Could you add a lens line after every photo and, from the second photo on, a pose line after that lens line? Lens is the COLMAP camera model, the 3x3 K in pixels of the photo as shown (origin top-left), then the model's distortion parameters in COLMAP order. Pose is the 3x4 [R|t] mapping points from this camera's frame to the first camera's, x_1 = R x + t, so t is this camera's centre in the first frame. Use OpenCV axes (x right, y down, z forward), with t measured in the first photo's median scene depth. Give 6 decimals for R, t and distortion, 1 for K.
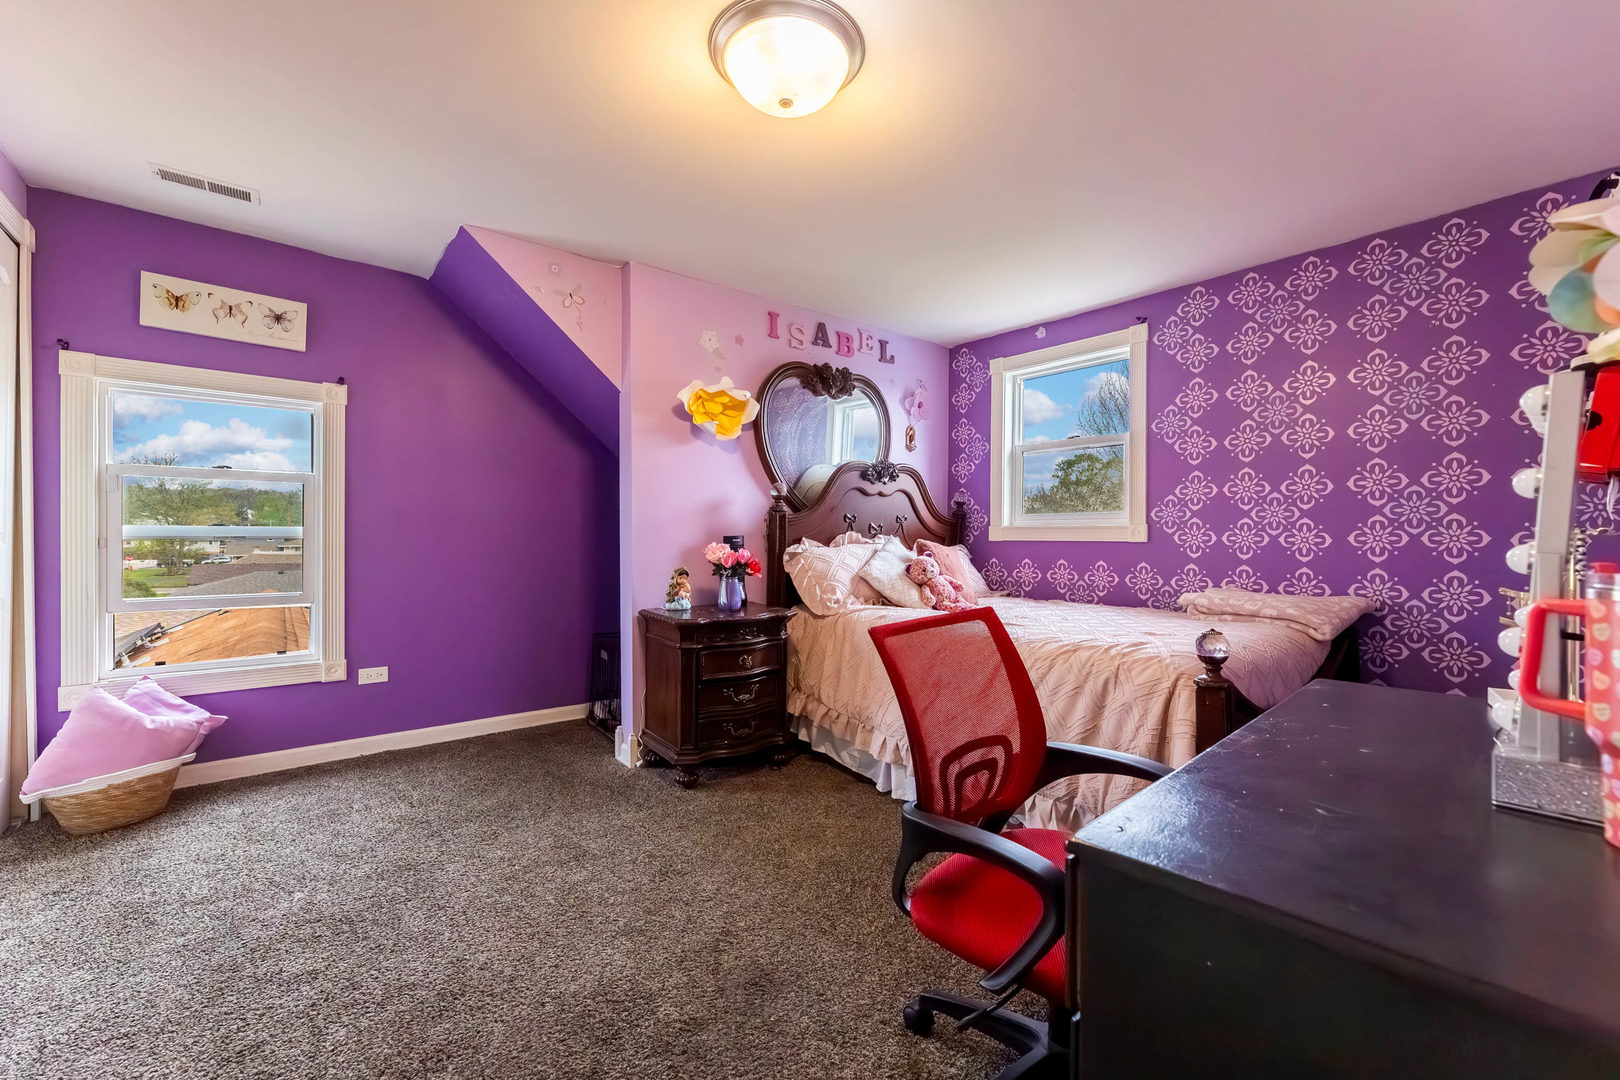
lens RADIAL K [[665.4, 0, 810.0], [0, 665.4, 540.0], [0, 0, 1]] dist [-0.000561, -0.000065]
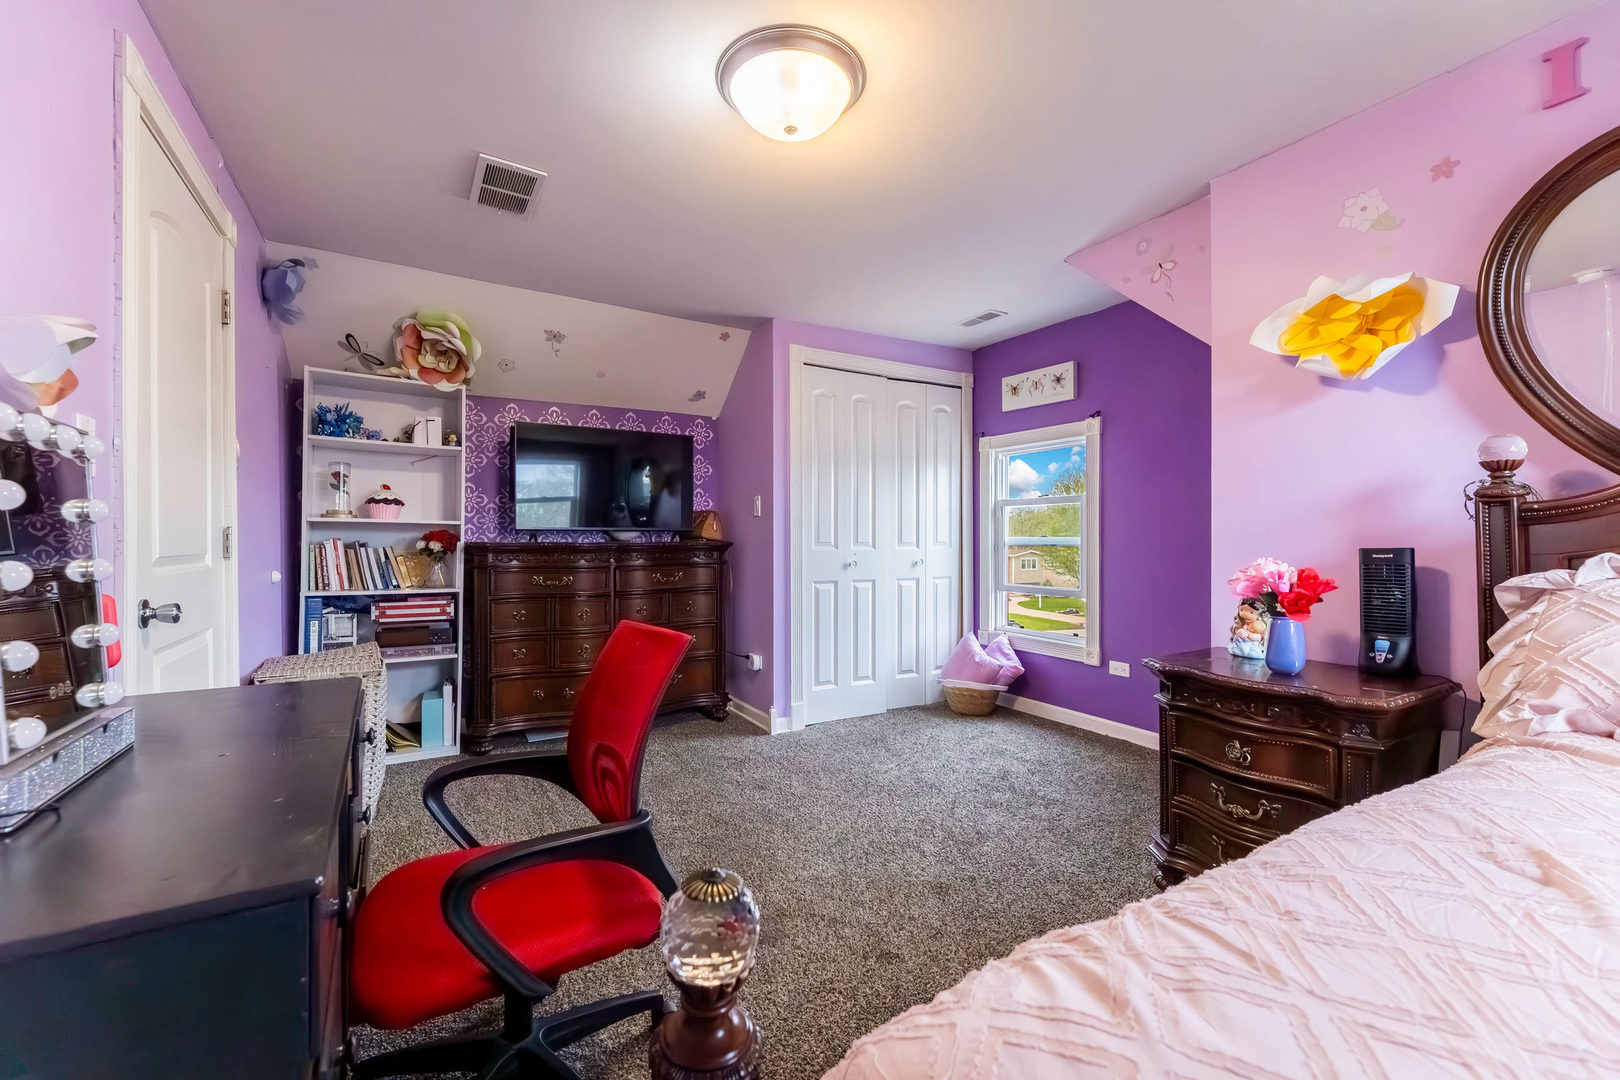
lens RADIAL K [[662.9, 0, 798.1], [0, 662.9, 542.8], [0, 0, 1]] dist [-0.000943, -0.000203]
pose [[-0.179697, 0.003084, -0.983717, 0.592880], [-0.009079, 0.999947, 0.004793, -0.010509], [0.983680, 0.009792, -0.179659, 0.730416]]
